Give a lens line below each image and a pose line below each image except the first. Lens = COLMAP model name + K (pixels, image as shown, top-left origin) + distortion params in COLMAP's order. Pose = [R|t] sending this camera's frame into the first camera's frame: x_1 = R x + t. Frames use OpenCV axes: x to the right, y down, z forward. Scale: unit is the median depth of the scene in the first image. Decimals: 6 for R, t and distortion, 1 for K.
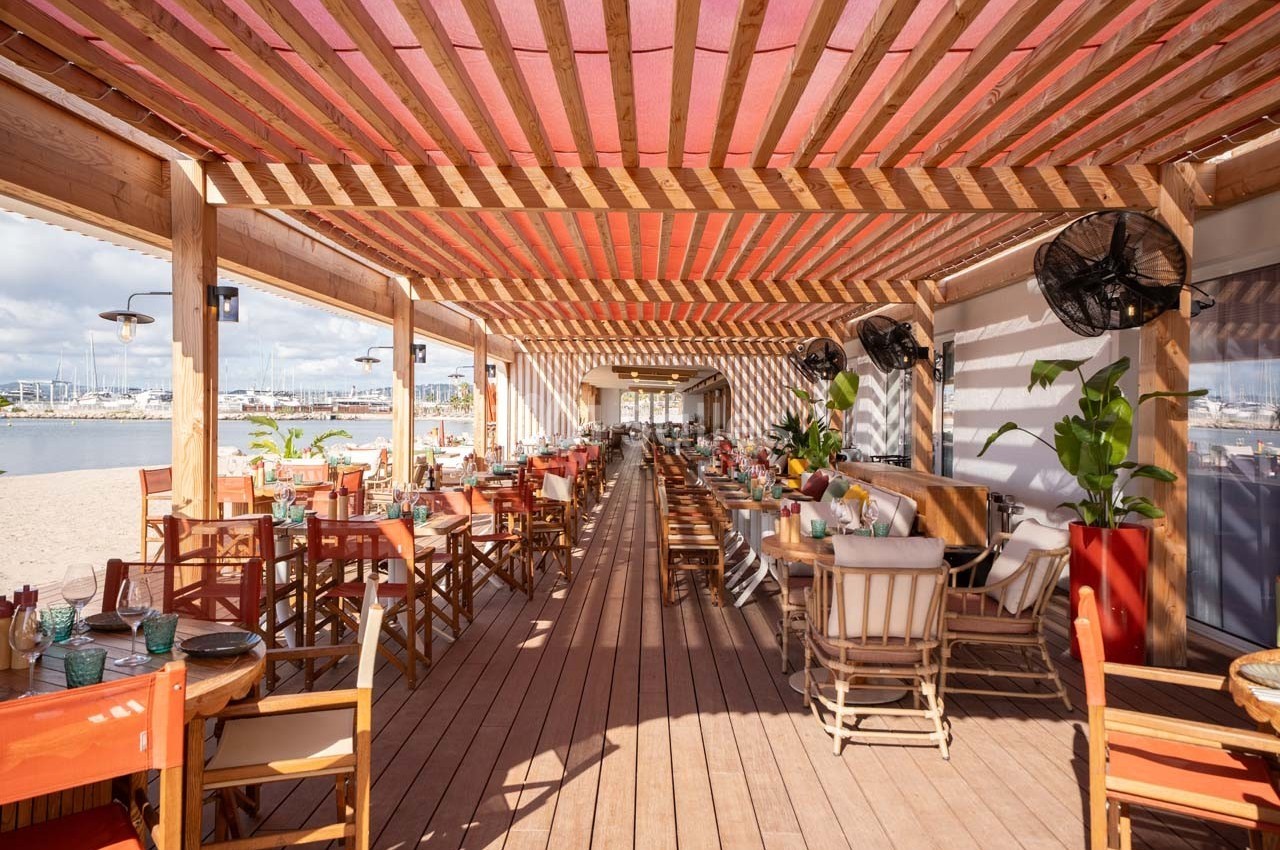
lens RADIAL K [[914.0, 0, 639.6], [0, 914.0, 423.1], [0, 0, 1]] dist [0.032095, 0.001561]
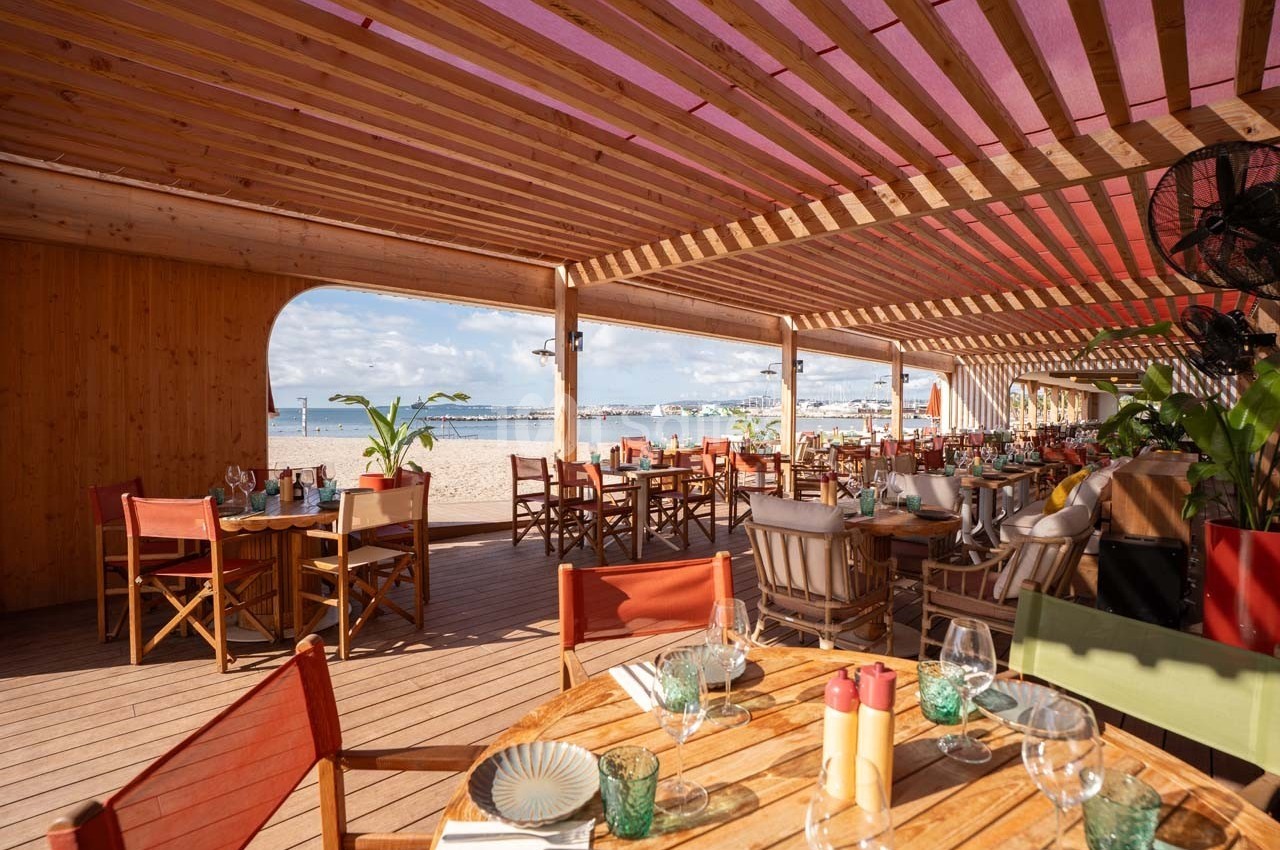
lens RADIAL K [[593.2, 0, 640.0], [0, 593.2, 425.0], [0, 0, 1]] dist [-0.085720, 0.031755]
pose [[0.719917, 0.014846, -0.693901, 0.191754], [-0.009563, 0.999888, 0.011471, 0.008252], [0.693994, -0.001623, 0.719979, 0.110195]]
